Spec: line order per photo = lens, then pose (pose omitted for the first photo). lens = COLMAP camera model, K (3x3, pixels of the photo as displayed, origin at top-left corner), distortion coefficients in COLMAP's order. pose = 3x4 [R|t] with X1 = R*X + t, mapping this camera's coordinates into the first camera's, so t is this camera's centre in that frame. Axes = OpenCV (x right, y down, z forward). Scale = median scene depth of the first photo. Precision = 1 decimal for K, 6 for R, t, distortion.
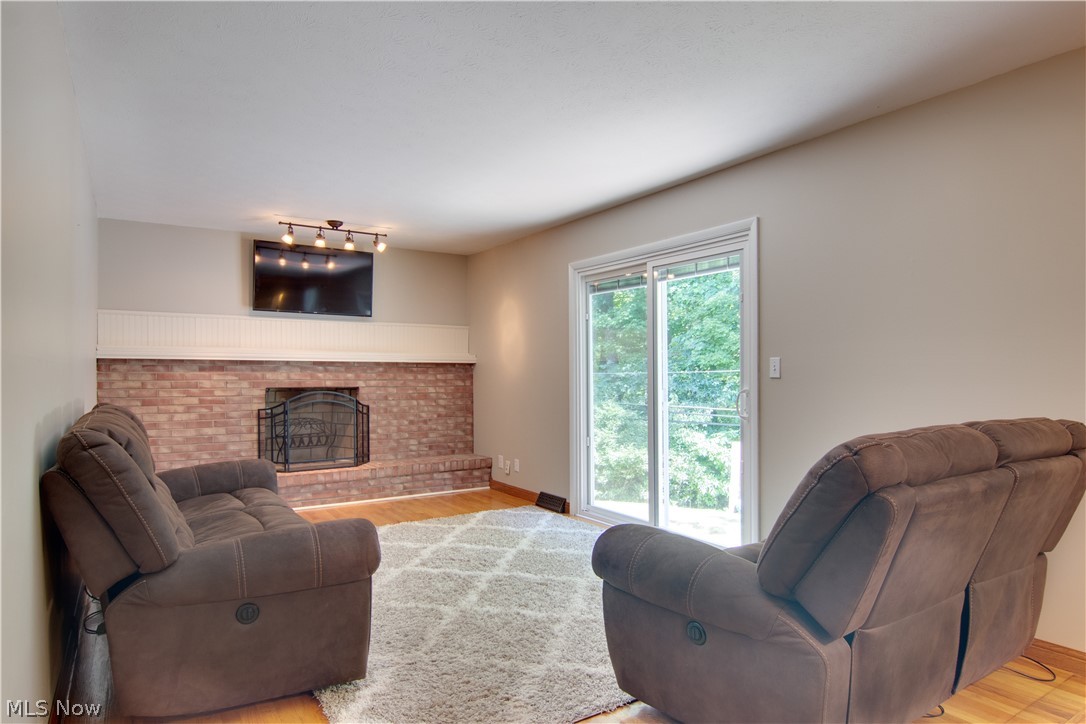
lens RADIAL K [[659.4, 0, 537.9], [0, 659.4, 377.8], [0, 0, 1]] dist [-0.021571, -0.000542]
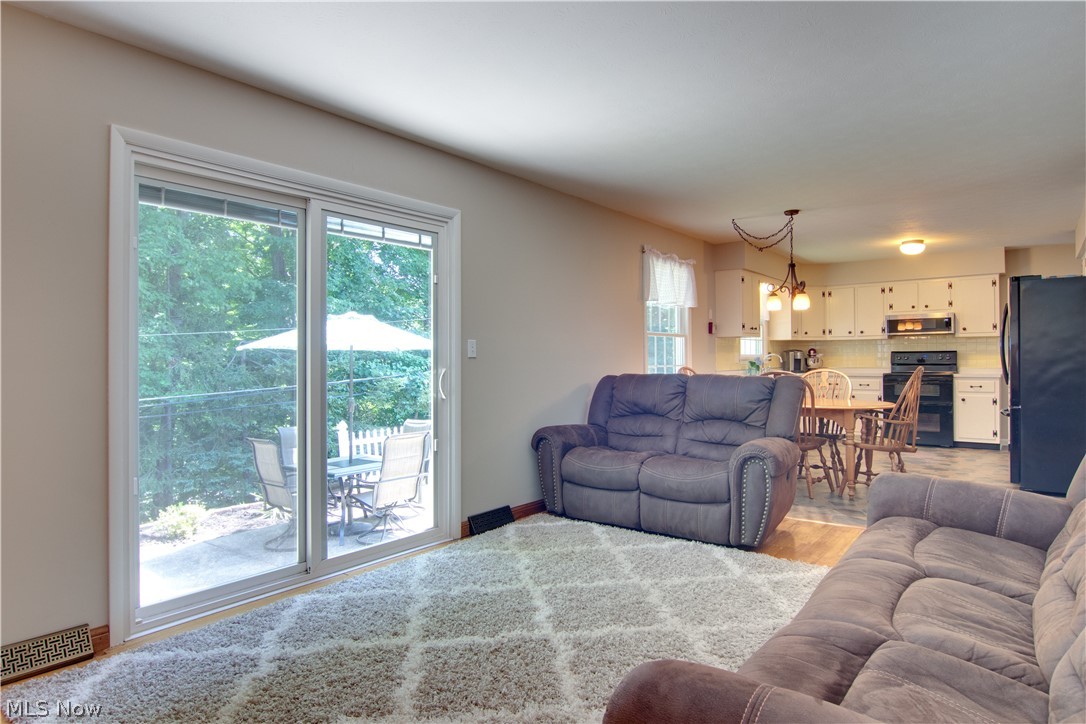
lens RADIAL K [[630.7, 0, 544.4], [0, 630.7, 364.8], [0, 0, 1]] dist [-0.008653, -0.009049]
pose [[-0.353725, -0.008331, 0.935312, -0.471492], [0.012404, 0.999831, 0.013597, -0.000565], [-0.935267, 0.016412, -0.353562, 0.840298]]
